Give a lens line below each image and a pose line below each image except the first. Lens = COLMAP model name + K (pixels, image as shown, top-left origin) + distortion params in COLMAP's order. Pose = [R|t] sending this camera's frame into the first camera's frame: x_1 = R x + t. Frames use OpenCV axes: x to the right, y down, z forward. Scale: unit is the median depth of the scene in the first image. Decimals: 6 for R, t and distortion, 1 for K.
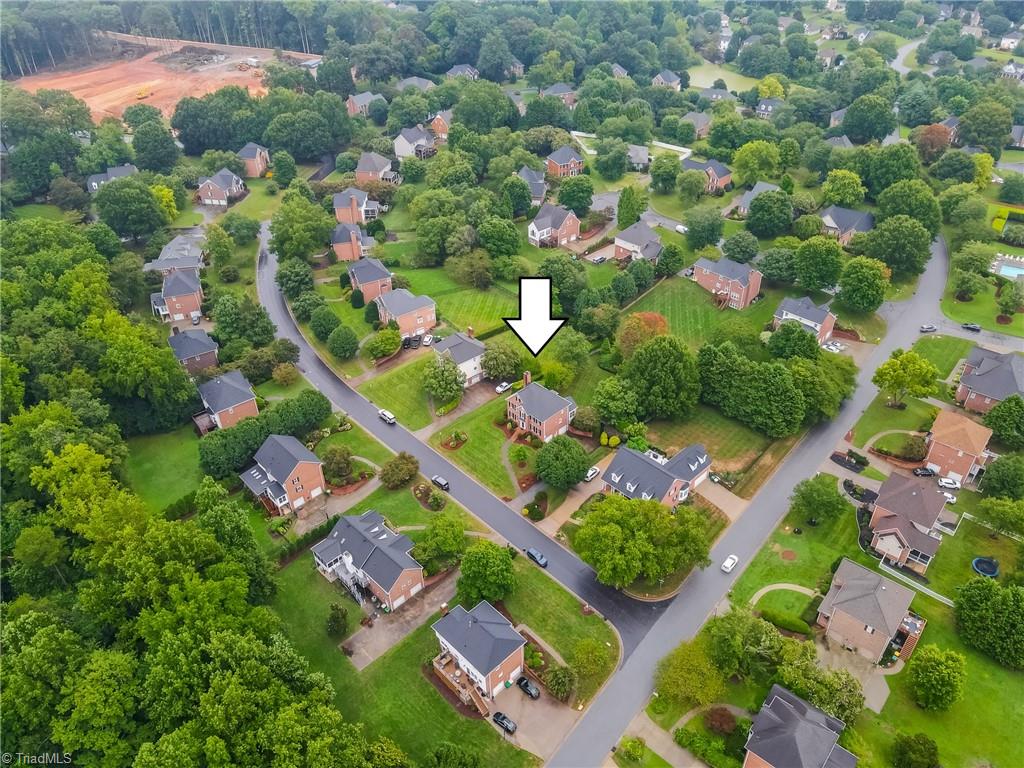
lens RADIAL K [[745.7, 0, 512.0], [0, 745.7, 384.0], [0, 0, 1]] dist [-0.026755, 0.077621]
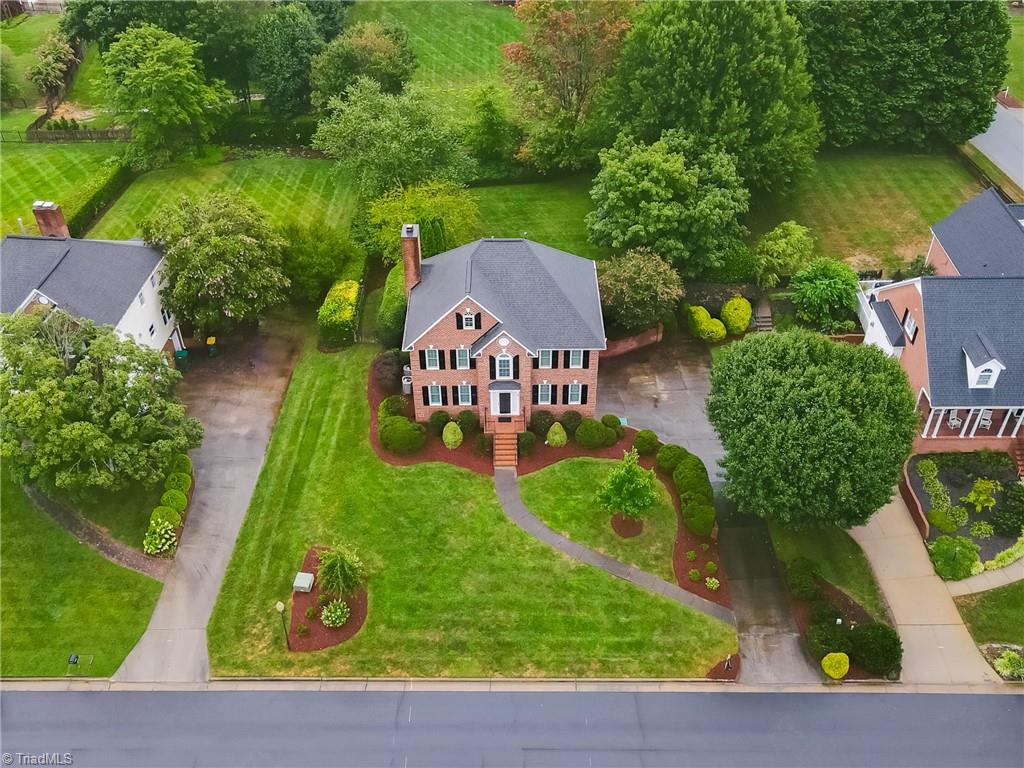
lens RADIAL K [[971.1, 0, 512.0], [0, 971.1, 384.0], [0, 0, 1]] dist [0.003631, 0.007044]
pose [[0.694849, -0.450350, 0.560687, -0.179257], [0.420108, 0.886975, 0.191795, -0.018235], [-0.583689, 0.102281, 0.805509, 0.716646]]
